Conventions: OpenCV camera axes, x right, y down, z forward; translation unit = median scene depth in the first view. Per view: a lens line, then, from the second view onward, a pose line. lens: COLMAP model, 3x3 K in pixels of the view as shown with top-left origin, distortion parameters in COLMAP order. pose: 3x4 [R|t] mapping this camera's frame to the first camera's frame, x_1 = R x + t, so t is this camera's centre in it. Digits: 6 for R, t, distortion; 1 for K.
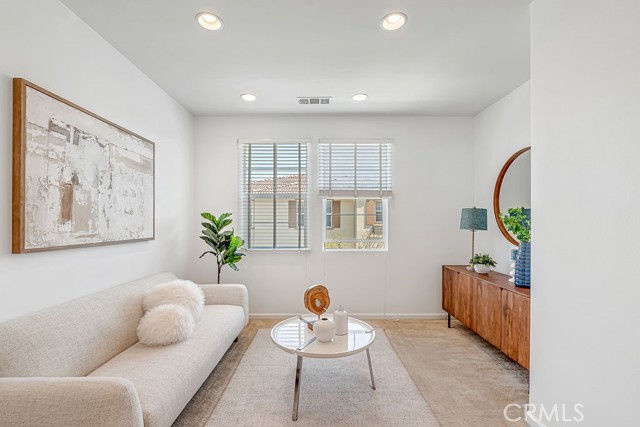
lens RADIAL K [[284.3, 0, 320.0], [0, 284.3, 213.5], [0, 0, 1]] dist [-0.004372, -0.000163]
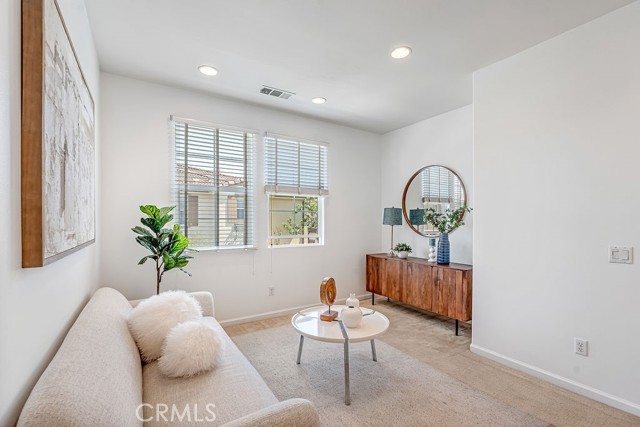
lens RADIAL K [[287.2, 0, 320.0], [0, 287.2, 213.5], [0, 0, 1]] dist [-0.003722, -0.000176]
pose [[0.839690, 0.013432, 0.542900, -0.538369], [-0.017309, 0.999848, 0.002034, 0.012614], [-0.542791, -0.011105, 0.839795, 0.118750]]
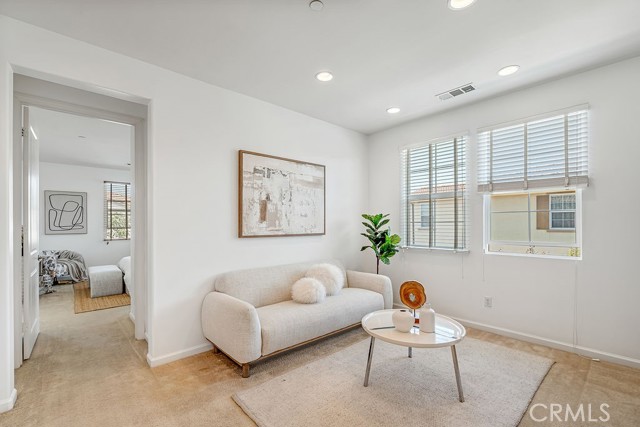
lens RADIAL K [[284.3, 0, 320.0], [0, 284.3, 213.5], [0, 0, 1]] dist [-0.004372, -0.000163]
pose [[0.669858, -0.029305, -0.741910, 0.473907], [0.027043, 0.999521, -0.015064, 0.009080], [0.741996, -0.009972, 0.670330, 0.041297]]
